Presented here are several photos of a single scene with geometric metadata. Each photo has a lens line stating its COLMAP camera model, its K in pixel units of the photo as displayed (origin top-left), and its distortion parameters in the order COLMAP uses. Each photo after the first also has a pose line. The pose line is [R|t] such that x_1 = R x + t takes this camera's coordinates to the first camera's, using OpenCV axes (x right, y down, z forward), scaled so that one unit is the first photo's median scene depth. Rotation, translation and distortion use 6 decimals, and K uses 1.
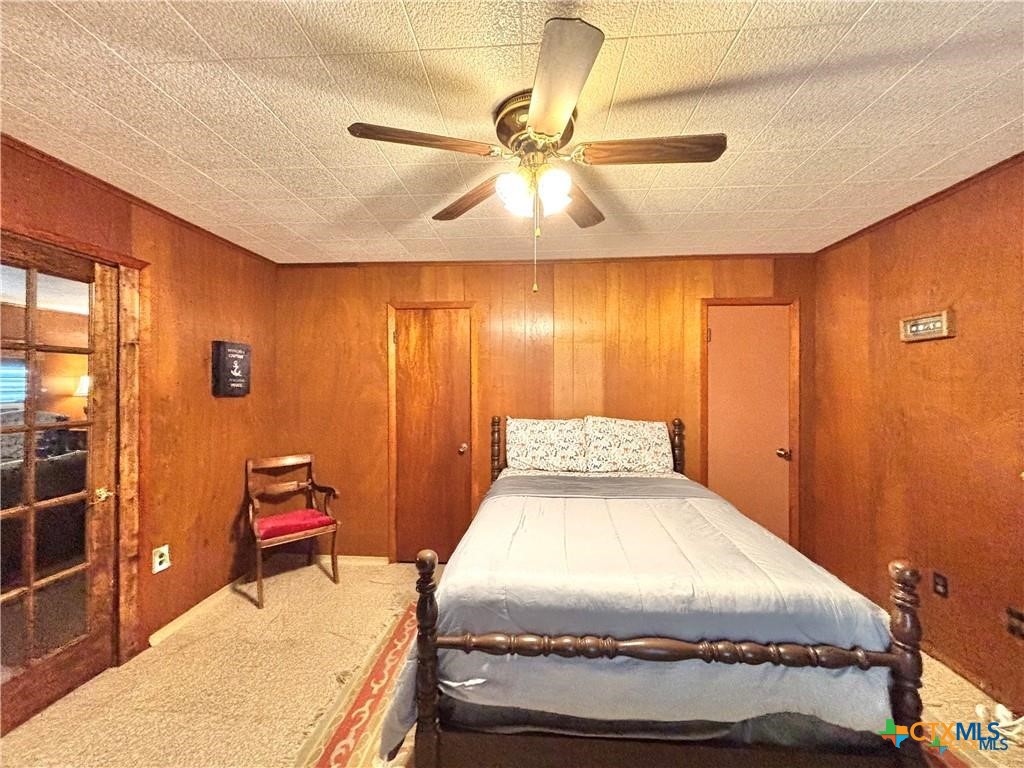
lens RADIAL K [[411.9, 0, 512.7], [0, 411.9, 383.6], [0, 0, 1]] dist [-0.007488, 0.000598]
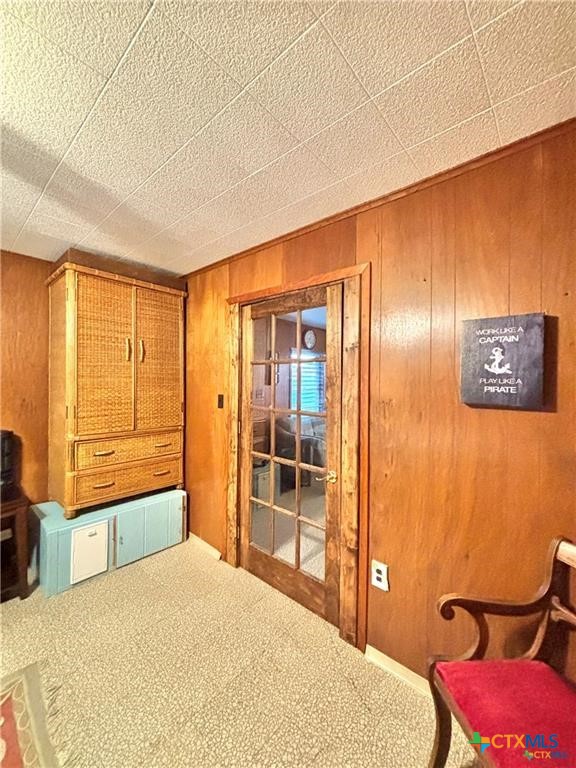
lens RADIAL K [[308.9, 0, 287.7], [0, 308.9, 381.3], [0, 0, 1]] dist [-0.007488, 0.000598]
pose [[-0.615204, -0.011284, -0.788287, -0.191032], [-0.011346, 0.999921, -0.005458, -0.002594], [0.788286, 0.005586, -0.615283, 1.337017]]
